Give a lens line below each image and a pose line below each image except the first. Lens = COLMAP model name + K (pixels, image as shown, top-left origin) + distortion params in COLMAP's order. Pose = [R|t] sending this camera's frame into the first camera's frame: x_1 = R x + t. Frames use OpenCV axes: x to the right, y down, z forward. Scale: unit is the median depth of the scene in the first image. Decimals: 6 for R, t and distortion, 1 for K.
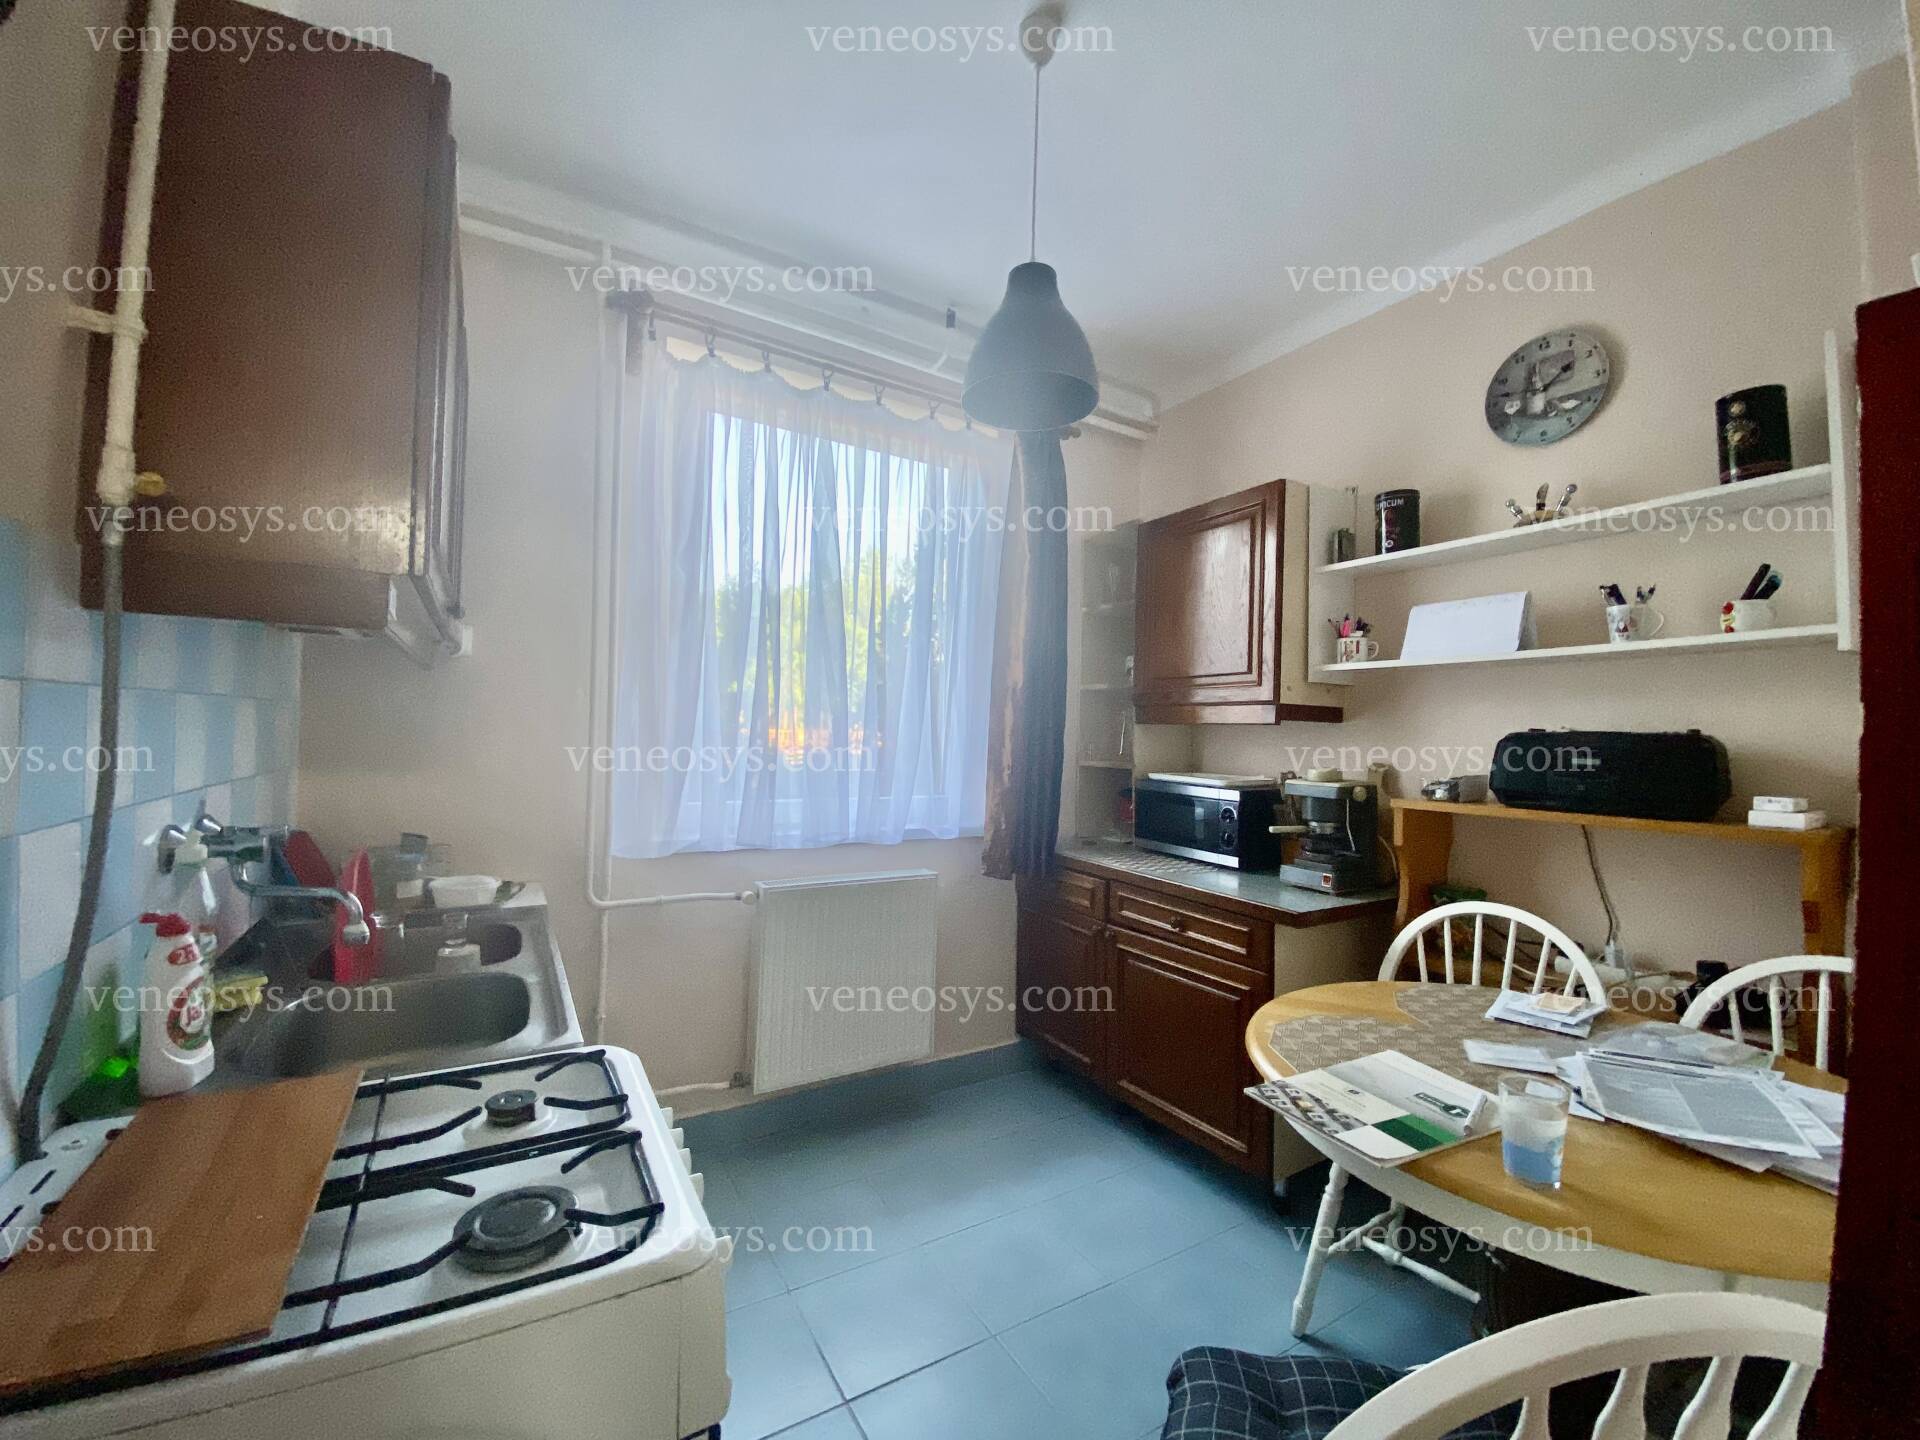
lens RADIAL K [[766.8, 0, 965.1], [0, 766.8, 722.5], [0, 0, 1]] dist [0.034007, -0.030790]
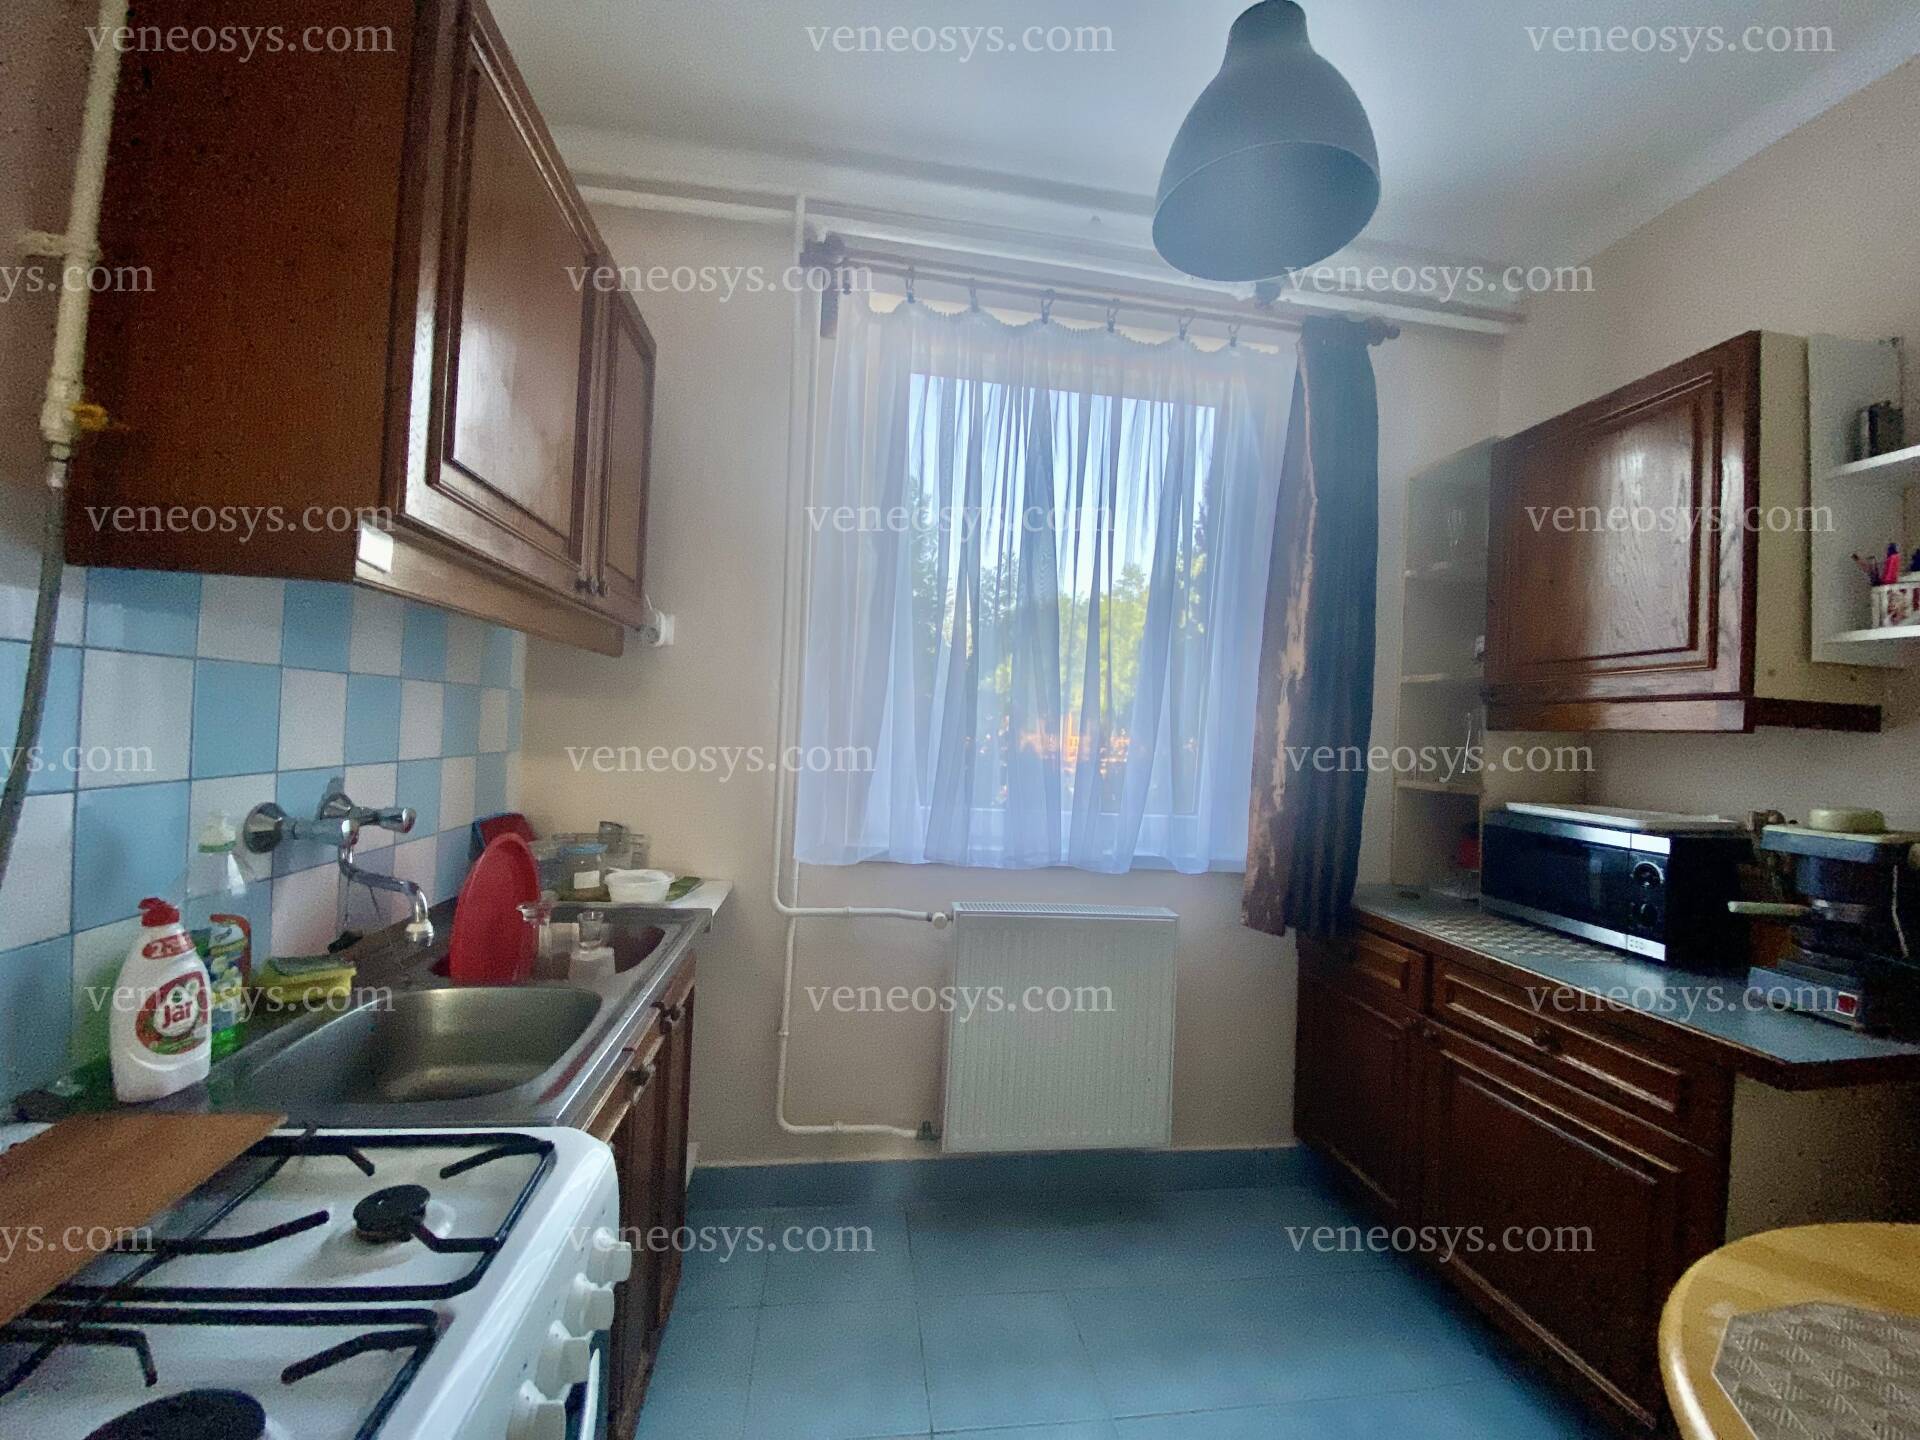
lens RADIAL K [[766.8, 0, 965.1], [0, 766.8, 722.5], [0, 0, 1]] dist [0.034007, -0.030790]
pose [[0.920861, 0.013863, -0.389645, 0.076384], [-0.018478, 0.999796, -0.008100, 0.011469], [0.389454, 0.014659, 0.920929, 0.210928]]
